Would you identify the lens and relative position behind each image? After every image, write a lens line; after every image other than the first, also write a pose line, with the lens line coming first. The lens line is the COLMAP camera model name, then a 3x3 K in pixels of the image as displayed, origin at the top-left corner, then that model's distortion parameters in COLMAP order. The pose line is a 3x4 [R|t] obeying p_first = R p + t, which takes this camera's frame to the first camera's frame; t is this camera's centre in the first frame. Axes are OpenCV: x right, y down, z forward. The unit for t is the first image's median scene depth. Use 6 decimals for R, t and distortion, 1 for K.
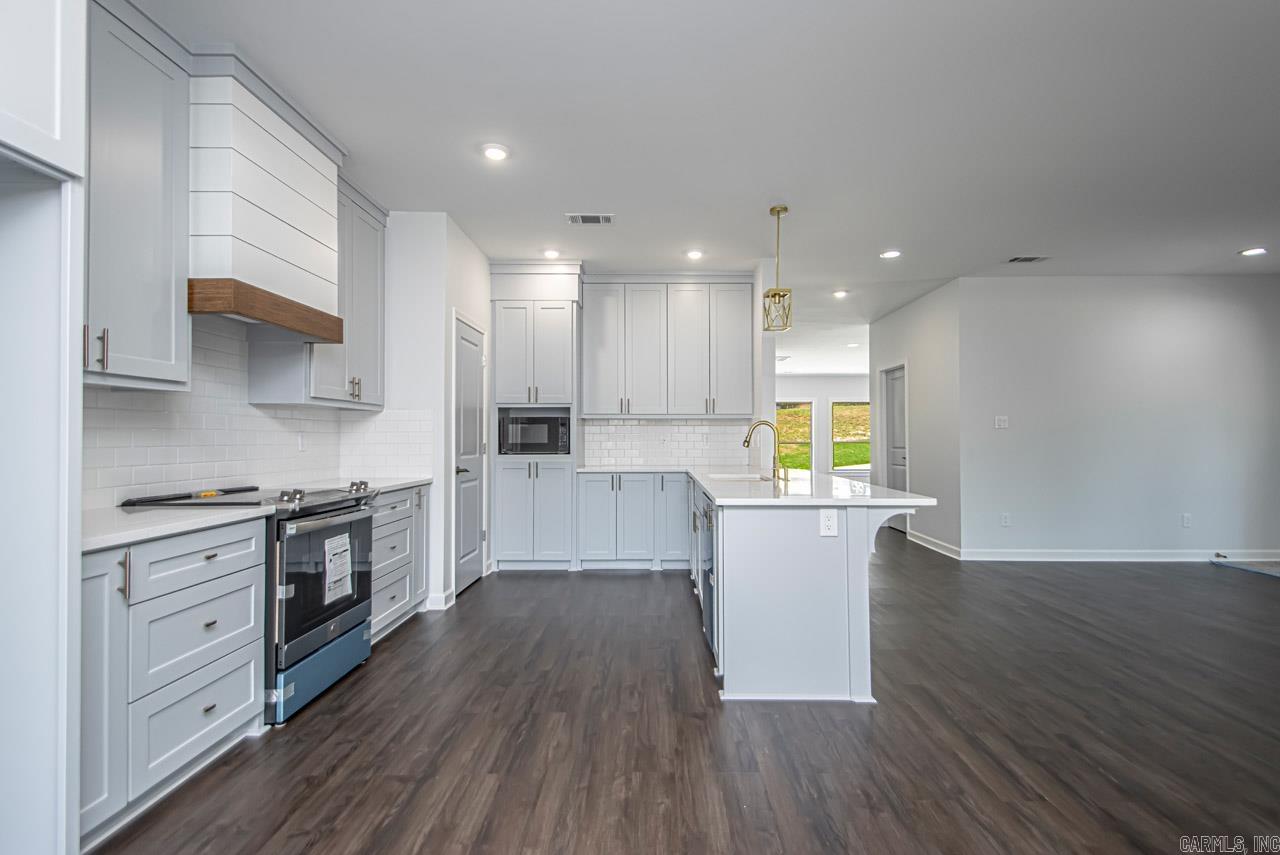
lens RADIAL K [[600.1, 0, 649.3], [0, 600.1, 426.6], [0, 0, 1]] dist [0.023353, -0.008766]
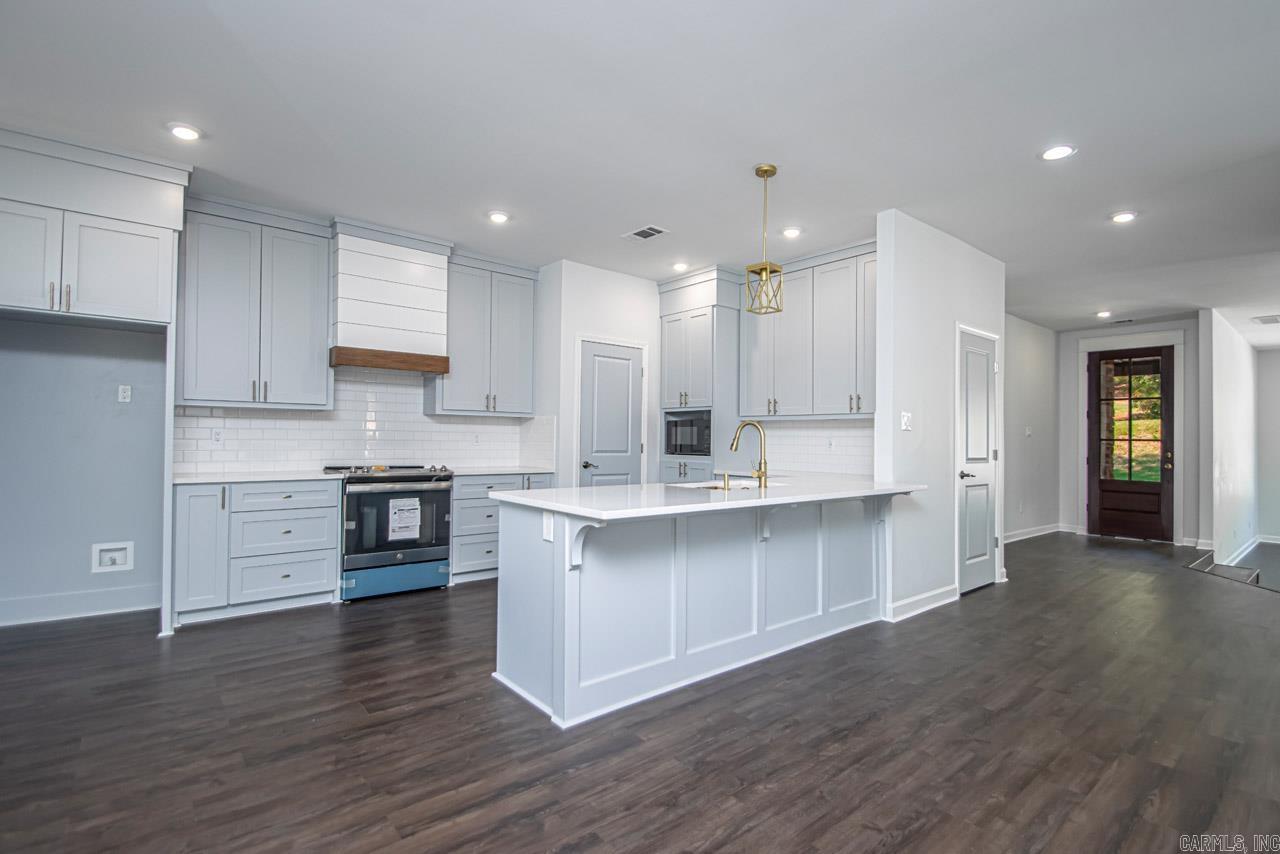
lens RADIAL K [[600.1, 0, 643.4], [0, 600.1, 428.9], [0, 0, 1]] dist [0.023353, -0.008766]
pose [[0.643098, -0.001530, -0.765782, 0.948170], [-0.000465, 0.999997, -0.002389, 0.003740], [0.765784, 0.001893, 0.643095, 0.414222]]
